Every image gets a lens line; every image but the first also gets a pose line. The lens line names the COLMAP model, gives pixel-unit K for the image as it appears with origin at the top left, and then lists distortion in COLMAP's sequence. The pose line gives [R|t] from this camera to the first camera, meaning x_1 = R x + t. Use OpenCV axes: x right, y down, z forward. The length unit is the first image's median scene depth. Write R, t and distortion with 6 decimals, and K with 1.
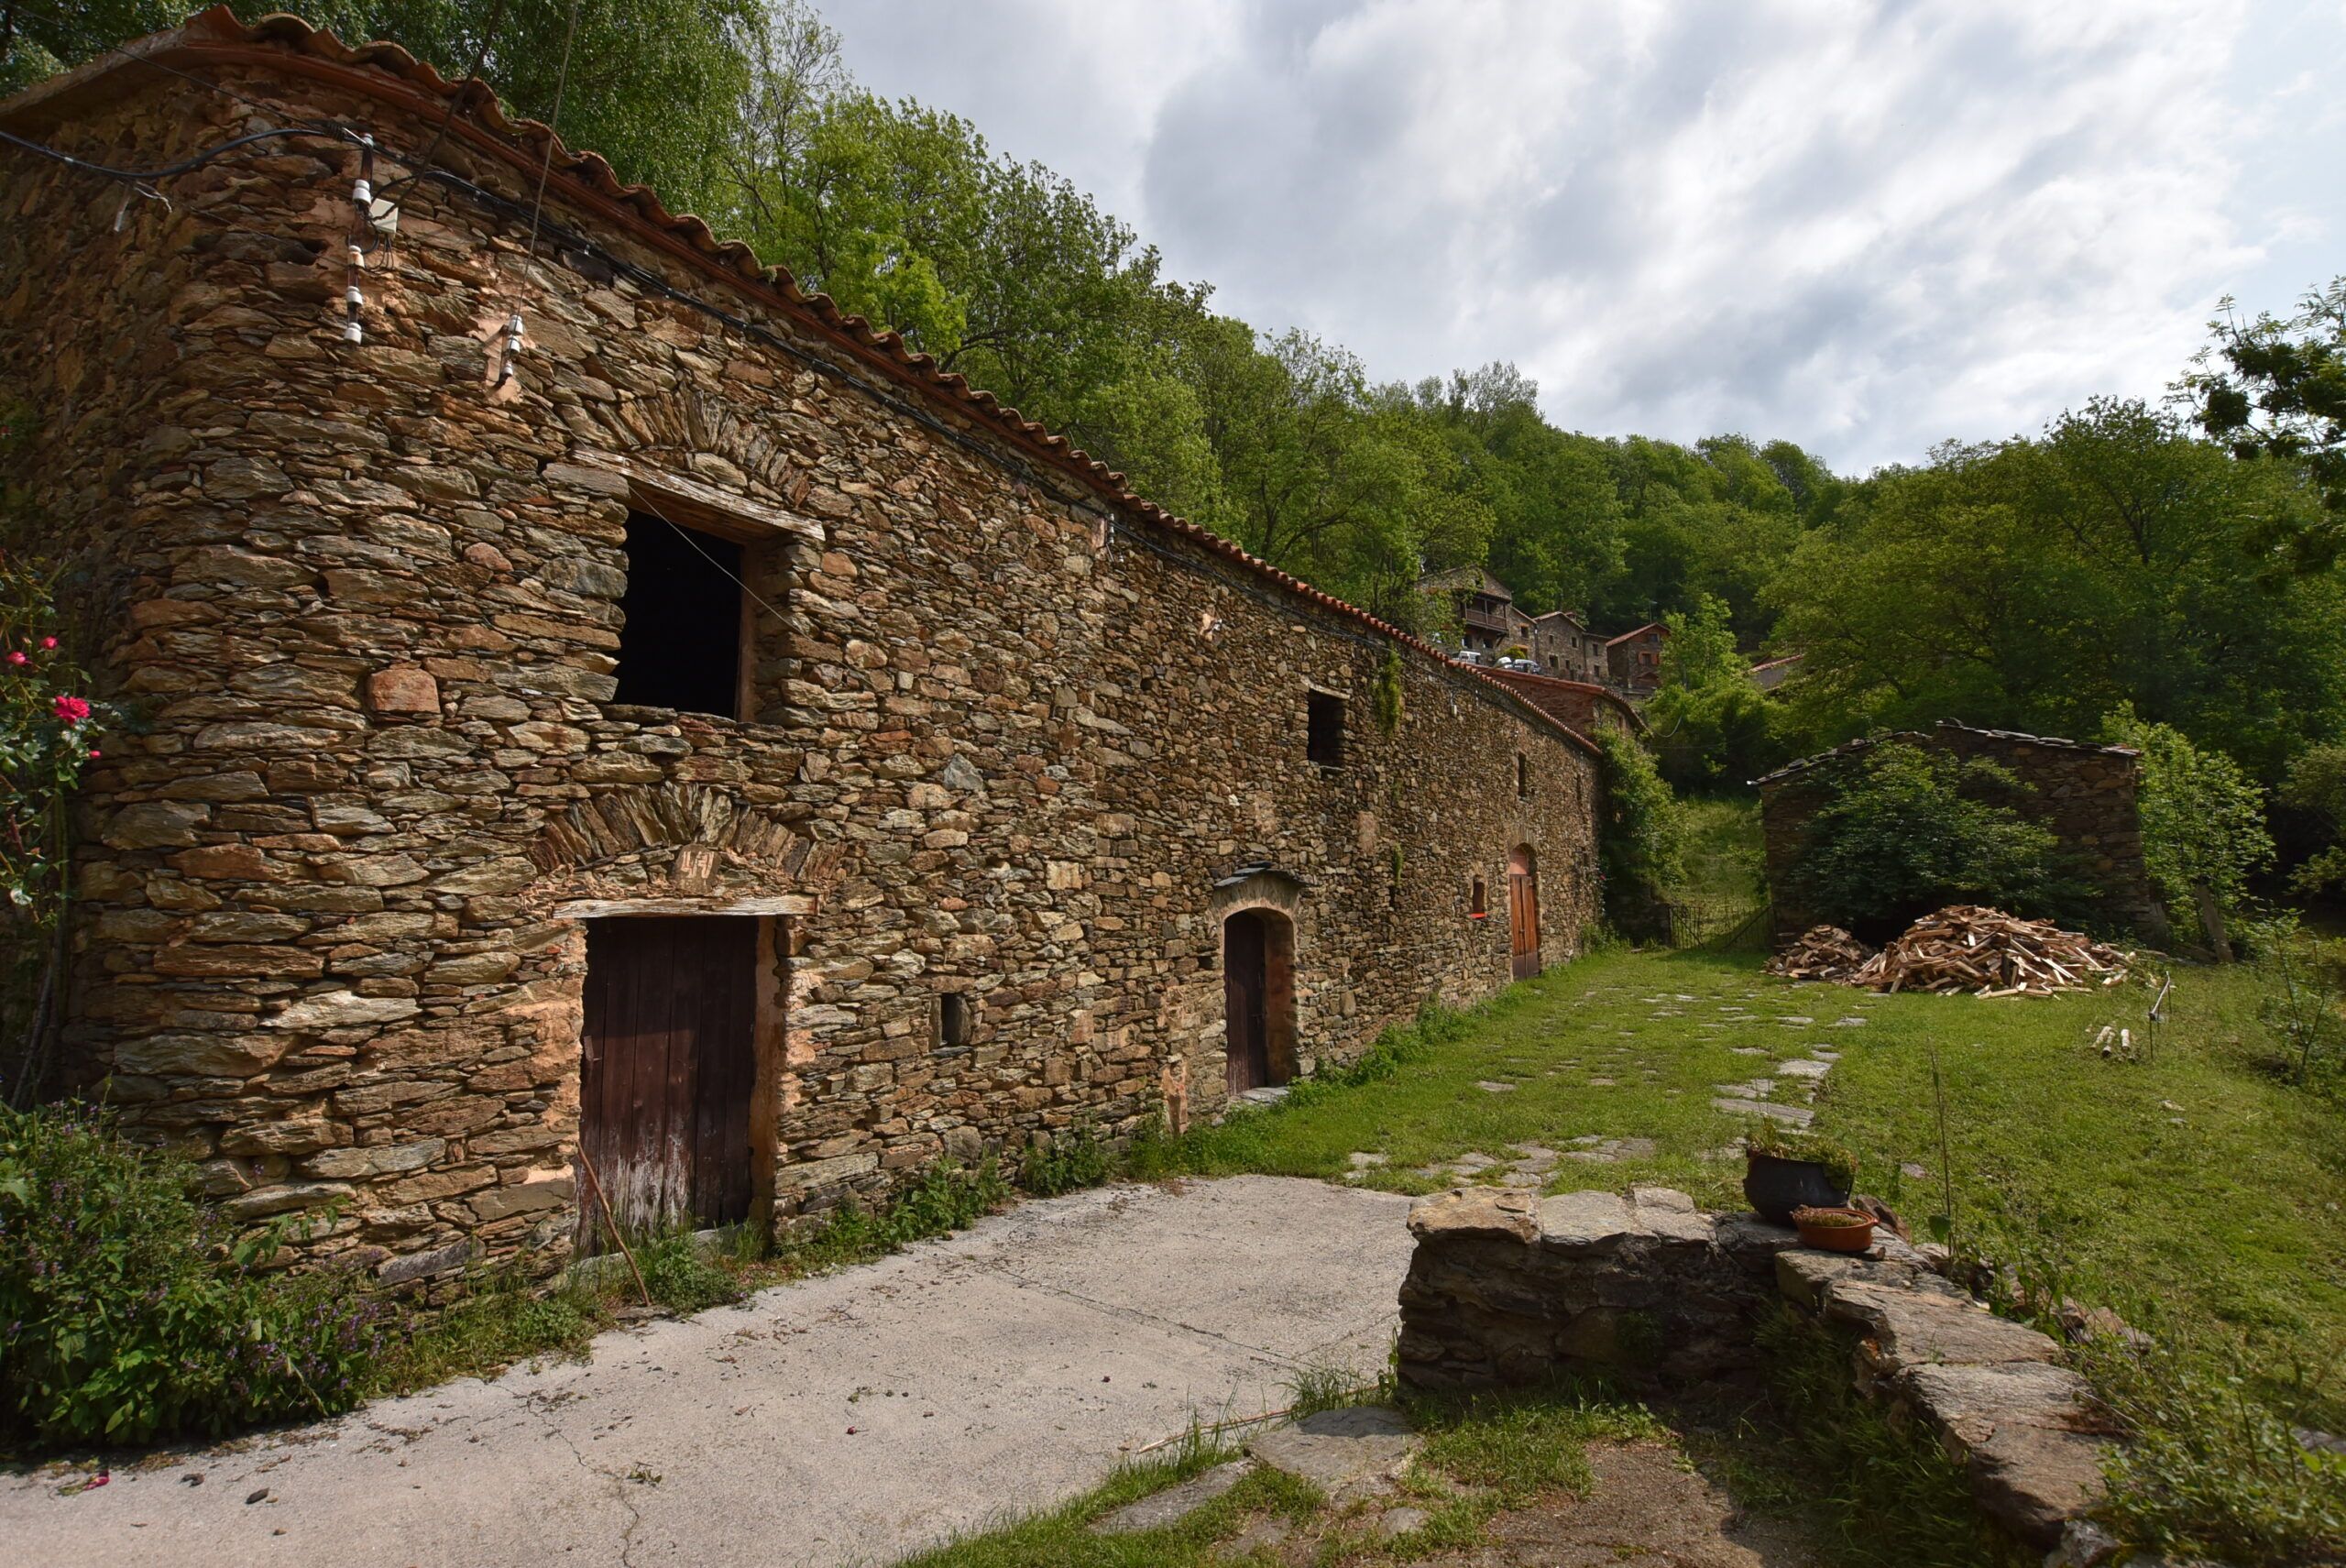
lens RADIAL K [[1041.1, 0, 1161.2], [0, 1041.1, 790.2], [0, 0, 1]] dist [-0.035352, 0.006997]
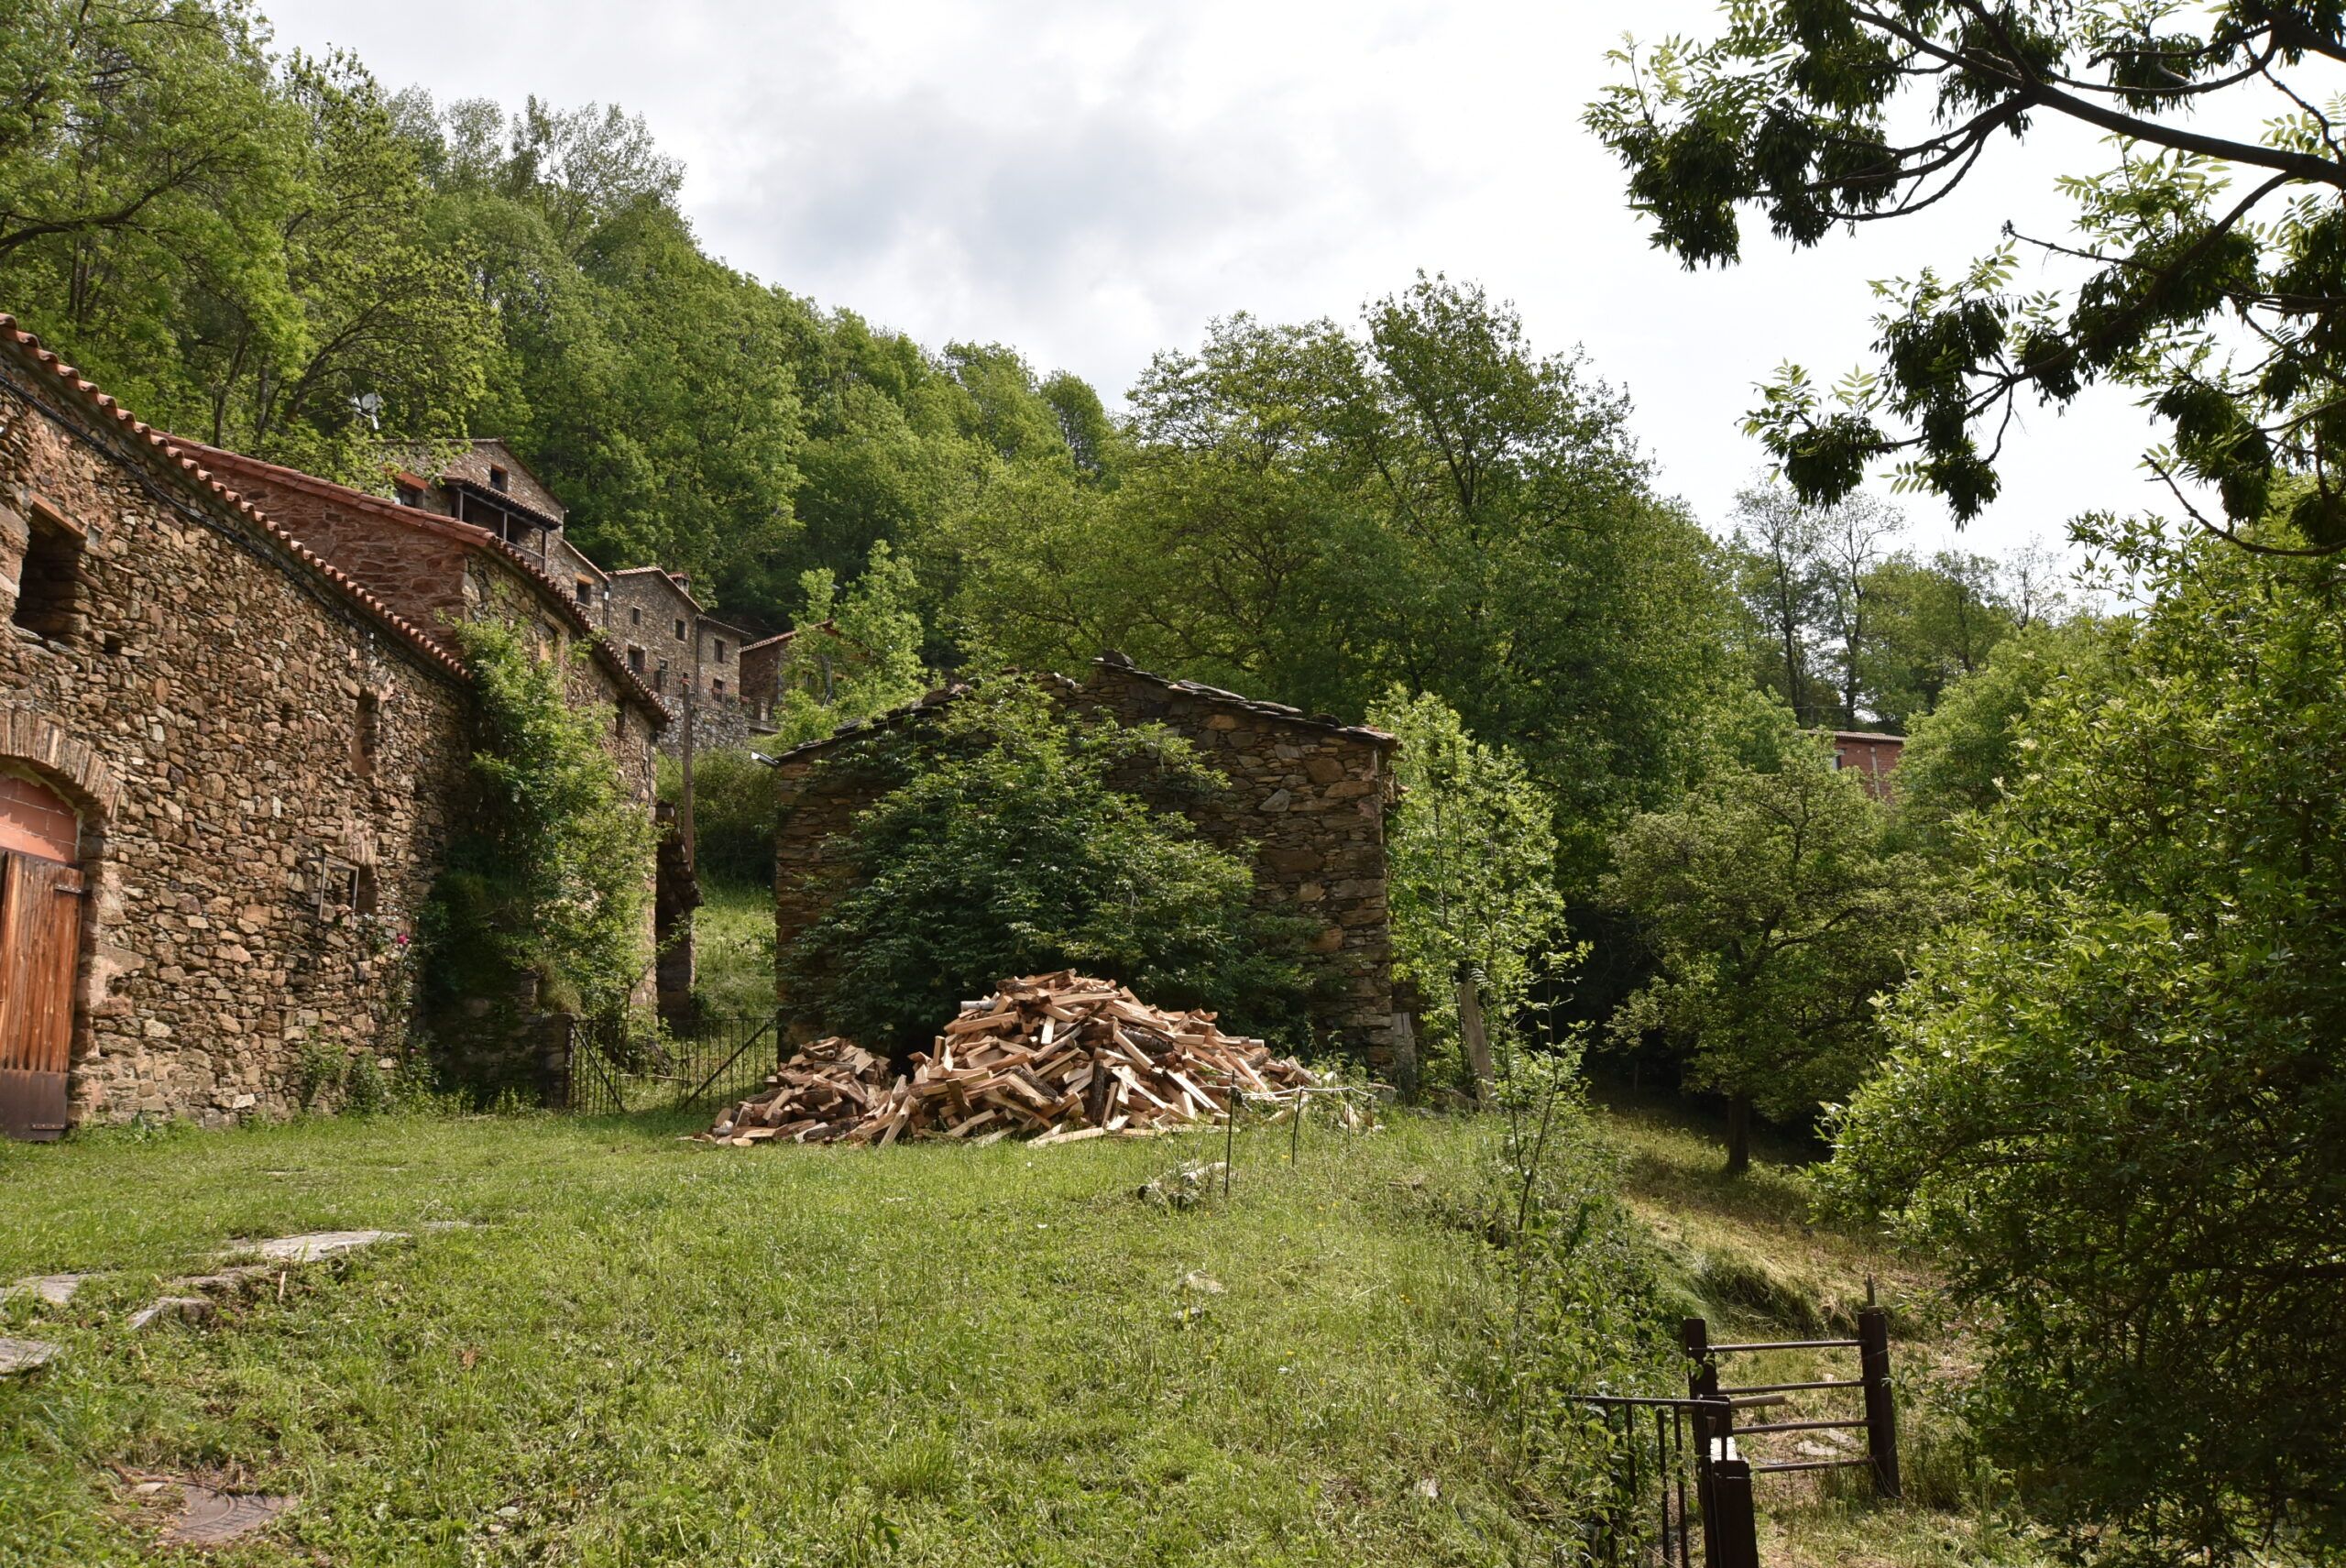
lens RADIAL K [[2015.7, 0, 1177.0], [0, 2015.7, 780.1], [0, 0, 1]] dist [-0.004905, -0.000517]
pose [[0.816277, 0.097106, 0.569440, 0.254927], [-0.056338, 0.994453, -0.088824, 0.089619], [-0.574907, 0.040424, 0.817220, 0.179635]]
